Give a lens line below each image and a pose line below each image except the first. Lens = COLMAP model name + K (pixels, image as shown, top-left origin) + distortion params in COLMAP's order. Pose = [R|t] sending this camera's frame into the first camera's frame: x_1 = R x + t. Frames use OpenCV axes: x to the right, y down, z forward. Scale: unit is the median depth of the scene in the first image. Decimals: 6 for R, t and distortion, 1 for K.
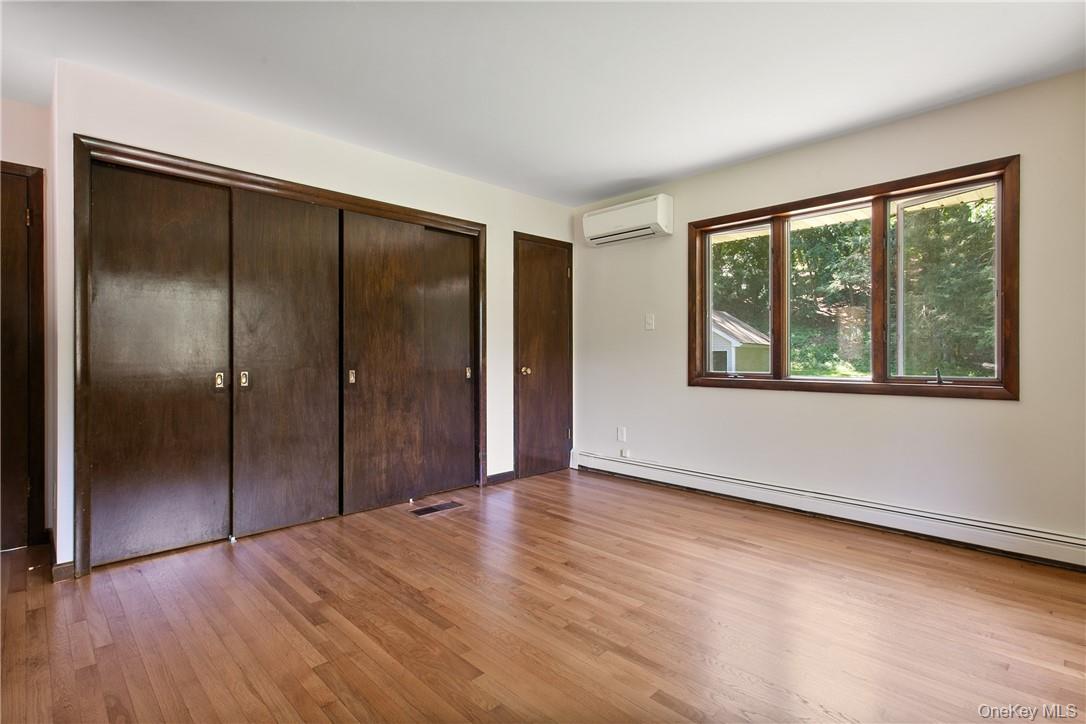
lens RADIAL K [[524.4, 0, 537.3], [0, 524.4, 362.6], [0, 0, 1]] dist [0.003130, 0.004266]
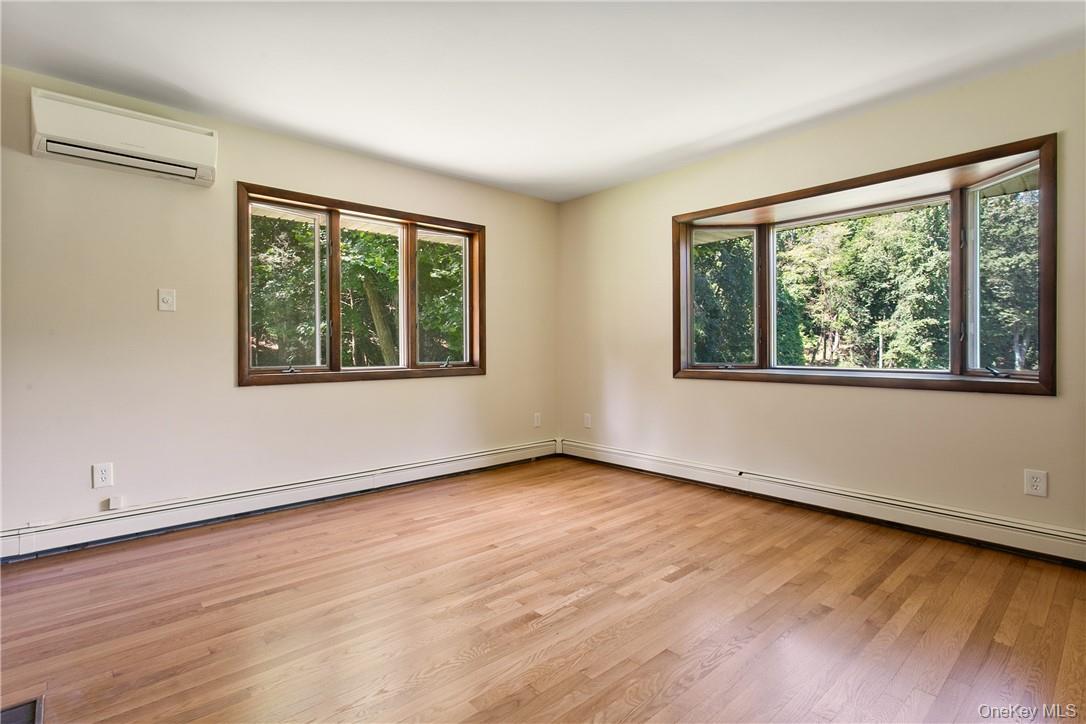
lens RADIAL K [[524.4, 0, 545.8], [0, 524.4, 353.2], [0, 0, 1]] dist [0.003130, 0.004266]
pose [[0.048061, -0.012396, 0.998767, -0.559316], [0.017239, 0.999784, 0.011579, -0.007723], [-0.998696, 0.016661, 0.048264, 0.572470]]
